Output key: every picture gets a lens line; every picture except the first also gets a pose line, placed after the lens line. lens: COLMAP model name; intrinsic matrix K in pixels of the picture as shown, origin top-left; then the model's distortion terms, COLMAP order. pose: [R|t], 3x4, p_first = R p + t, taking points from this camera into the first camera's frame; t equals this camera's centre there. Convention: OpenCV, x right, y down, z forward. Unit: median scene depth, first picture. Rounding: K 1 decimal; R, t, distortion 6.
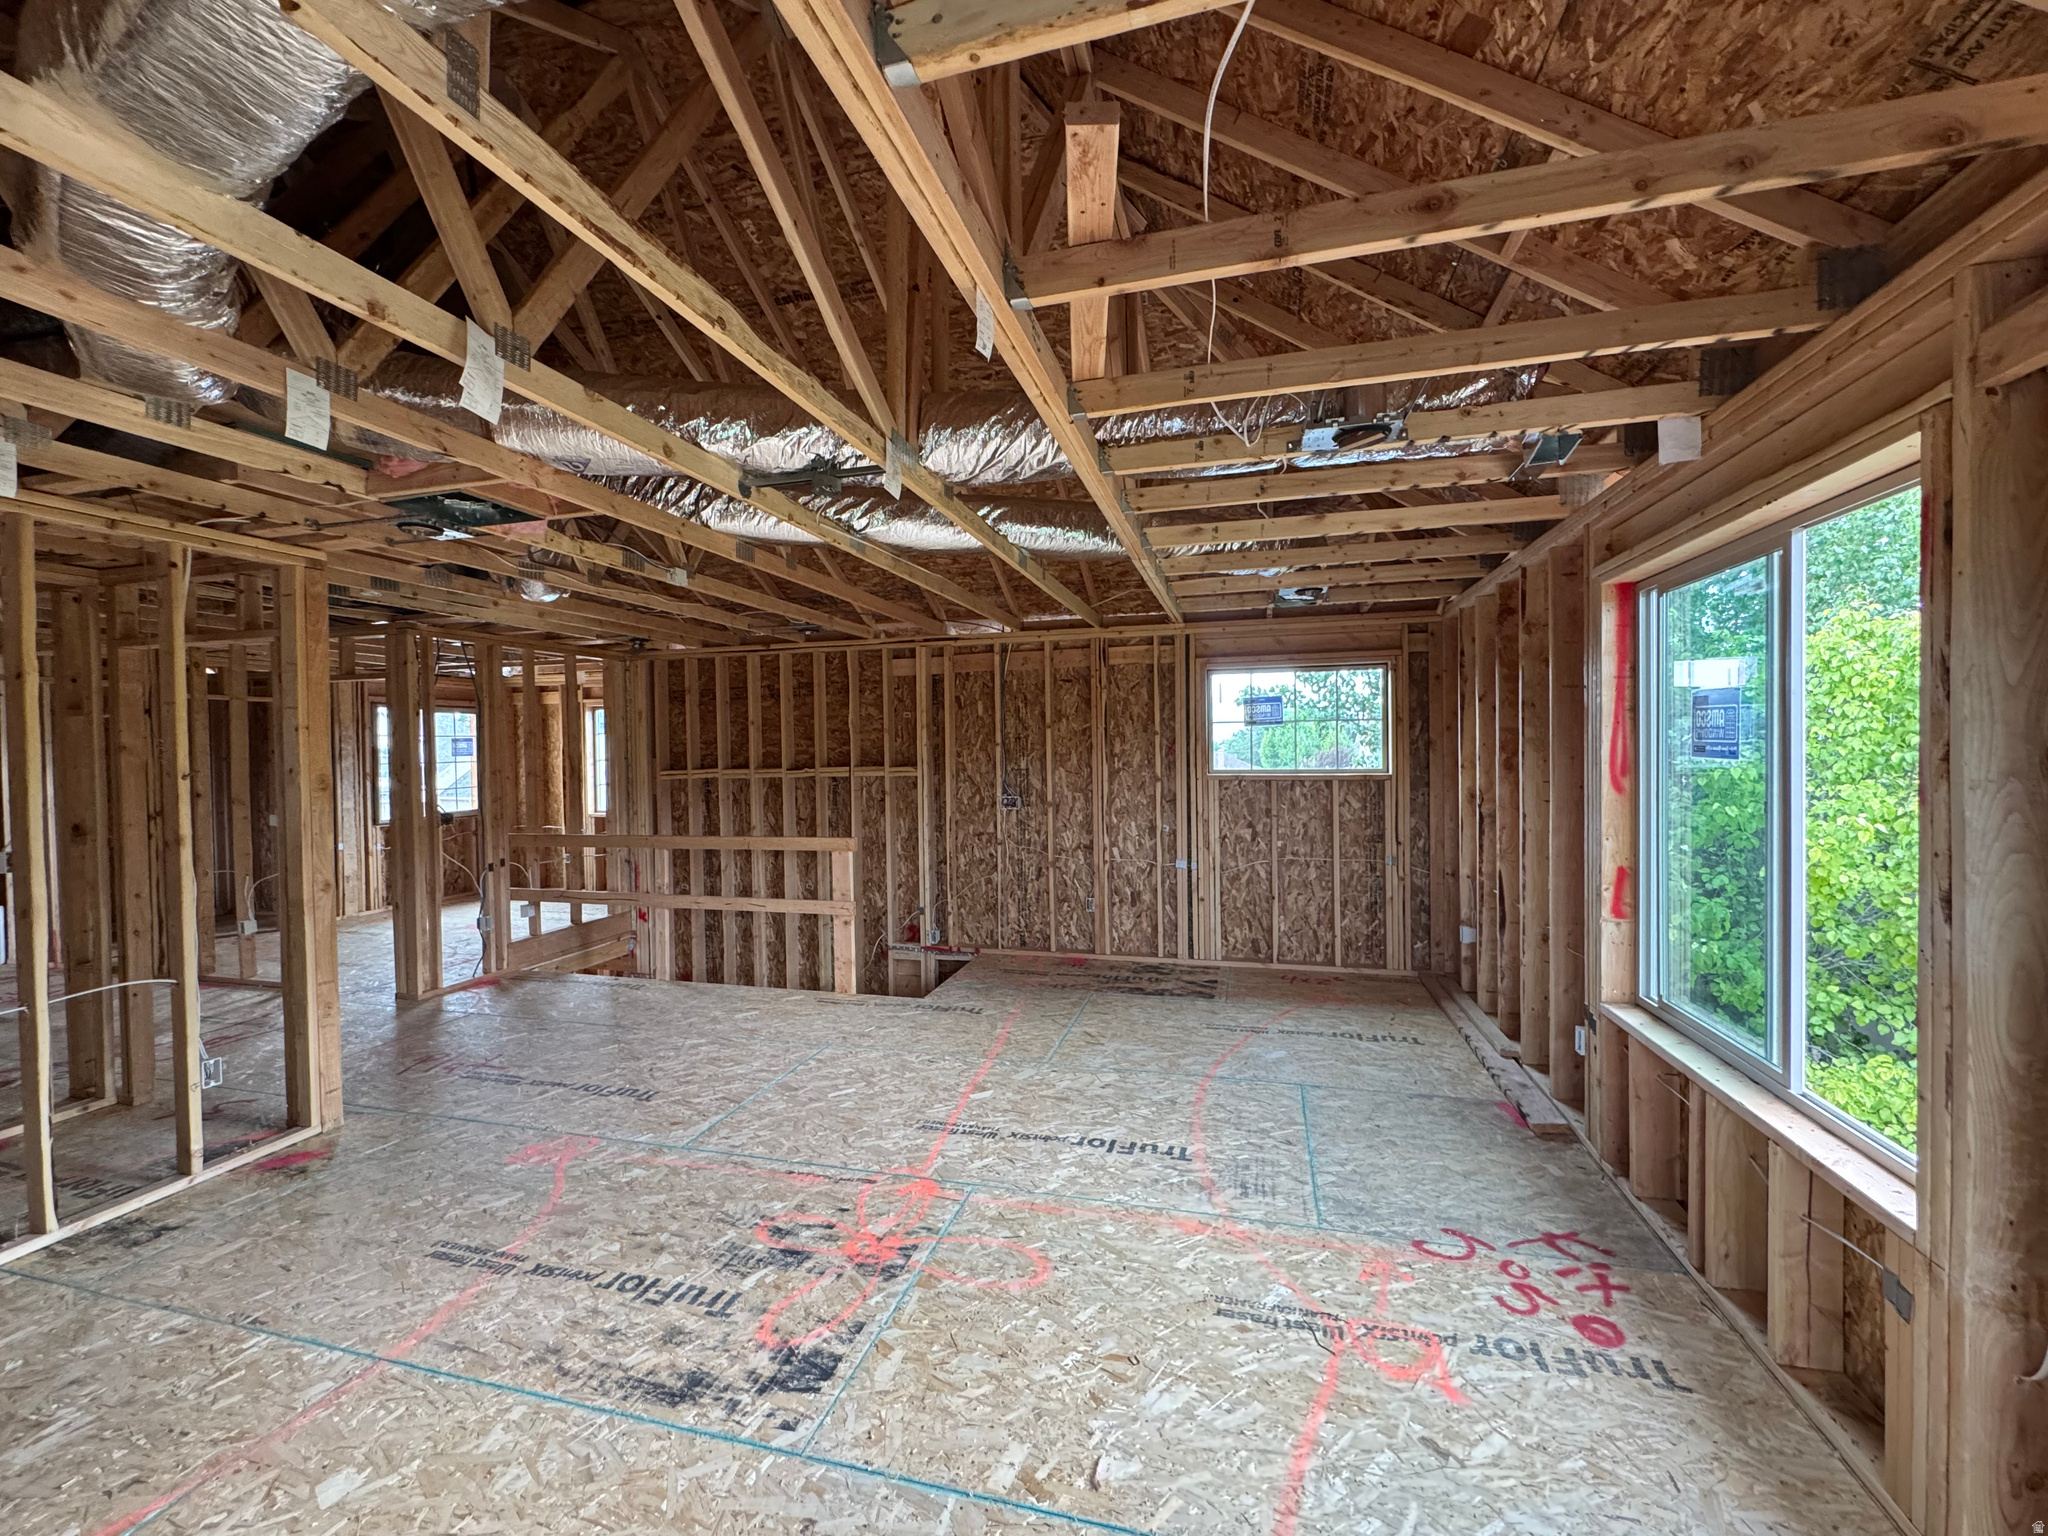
lens RADIAL K [[846.8, 0, 1012.7], [0, 846.8, 764.6], [0, 0, 1]] dist [-0.000479, 0.000223]
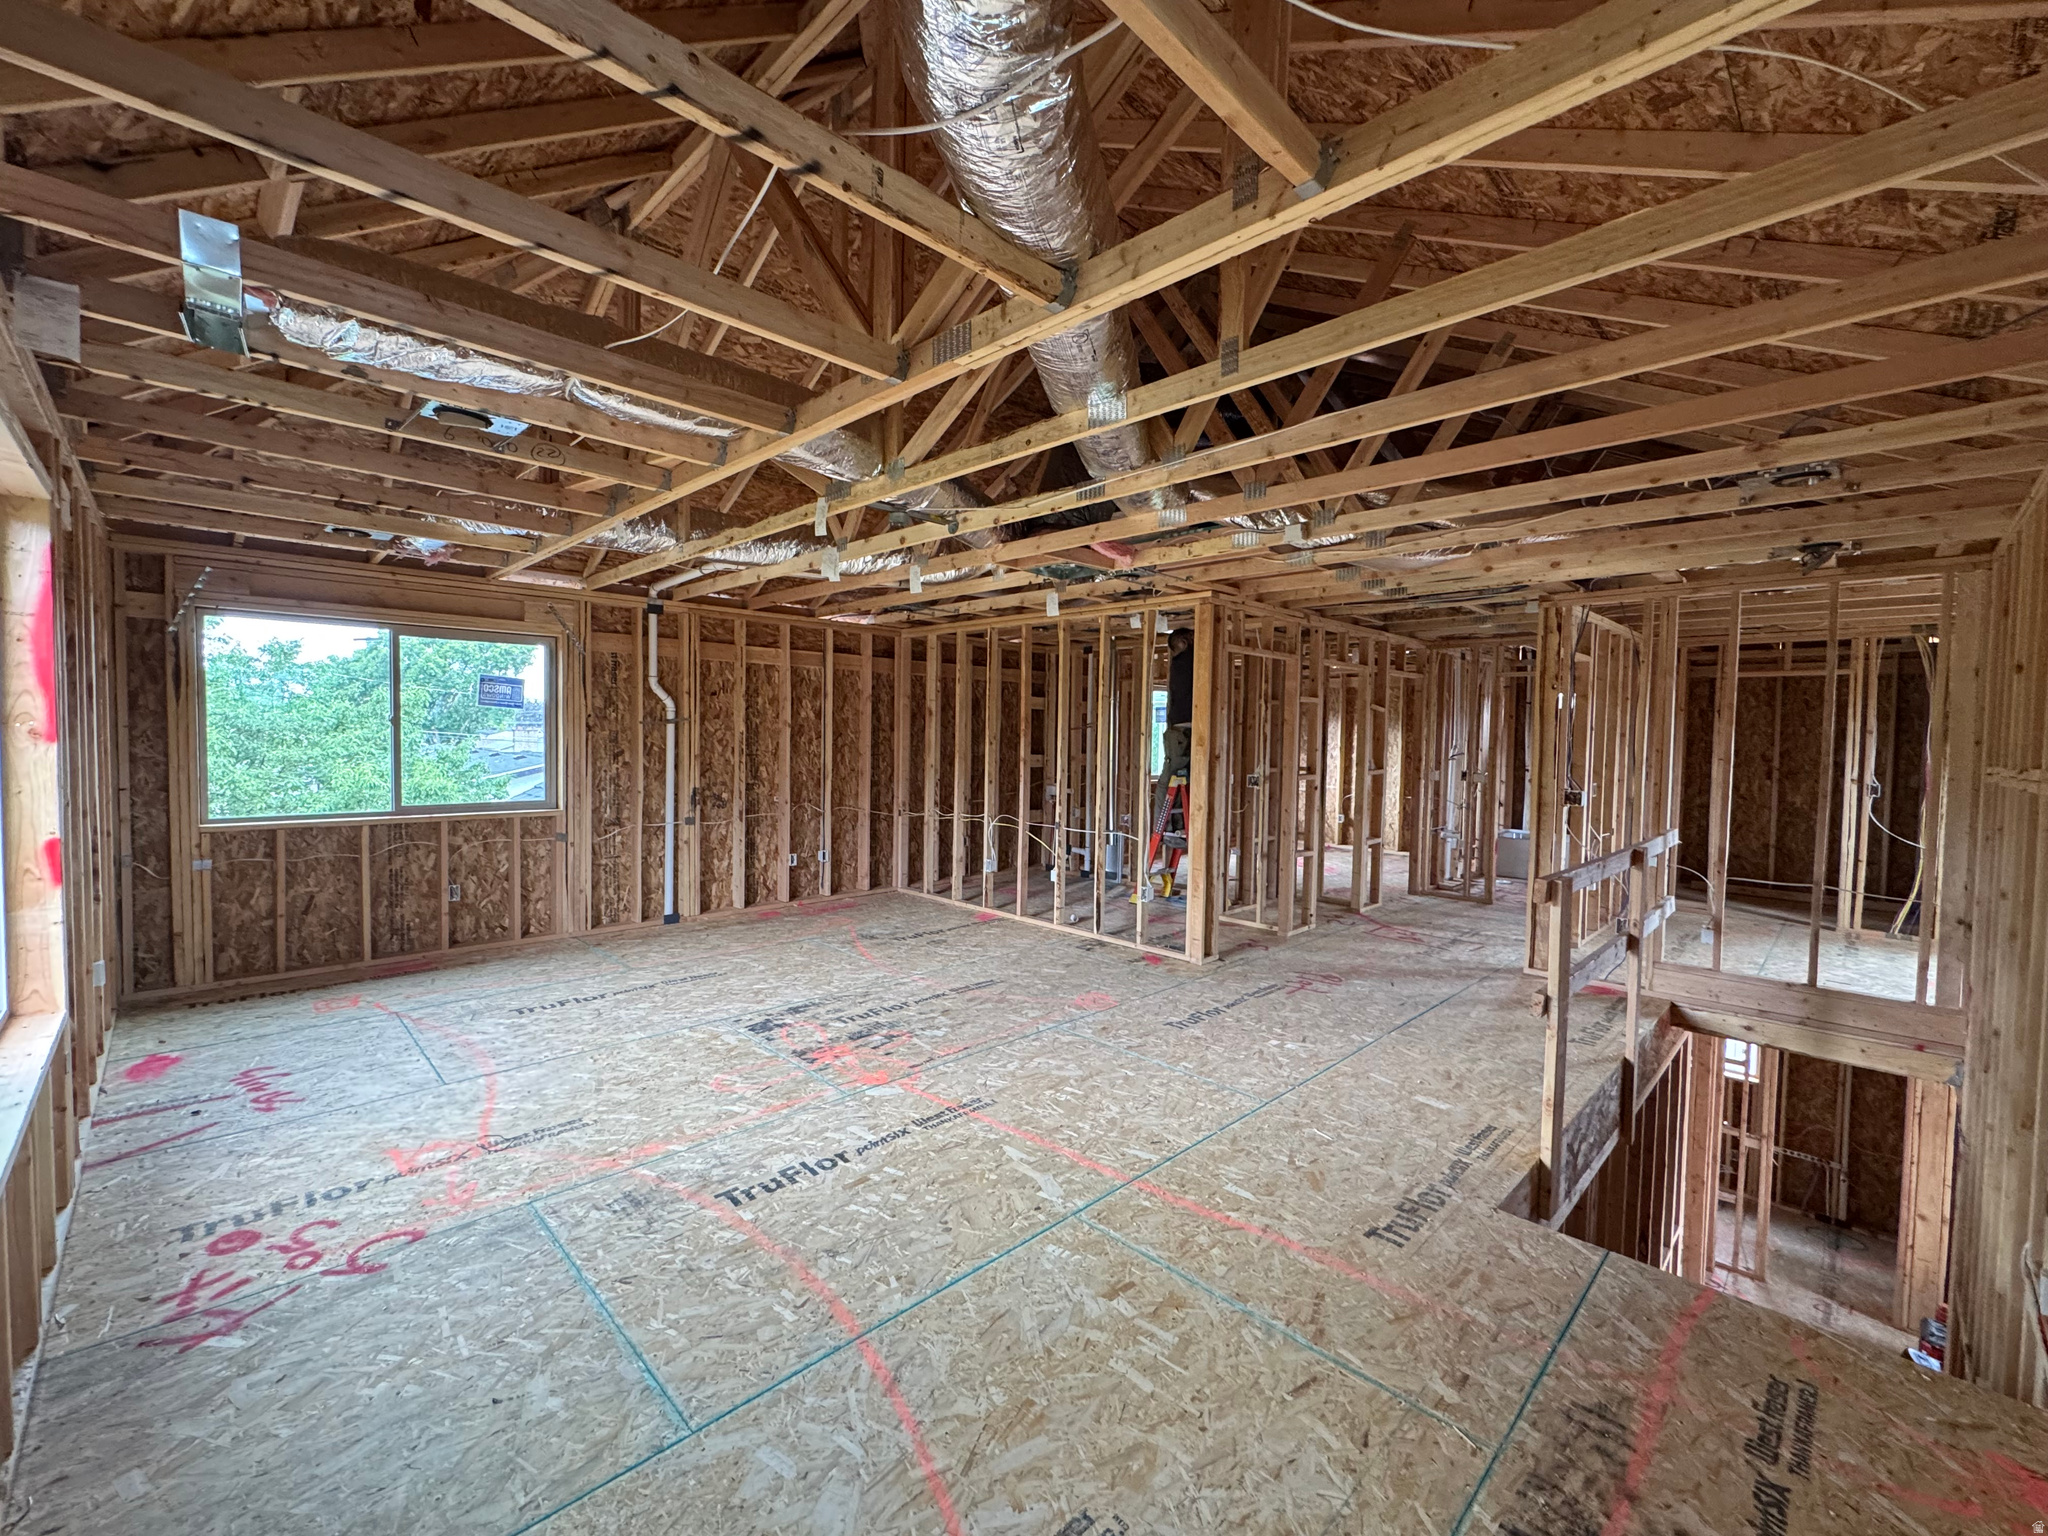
lens RADIAL K [[846.8, 0, 1009.7], [0, 846.8, 767.8], [0, 0, 1]] dist [-0.000479, 0.000223]
pose [[-0.499926, 0.042774, -0.865011, 0.952829], [-0.024585, 0.997676, 0.063543, -0.020650], [0.865719, 0.053033, -0.497713, 2.033573]]
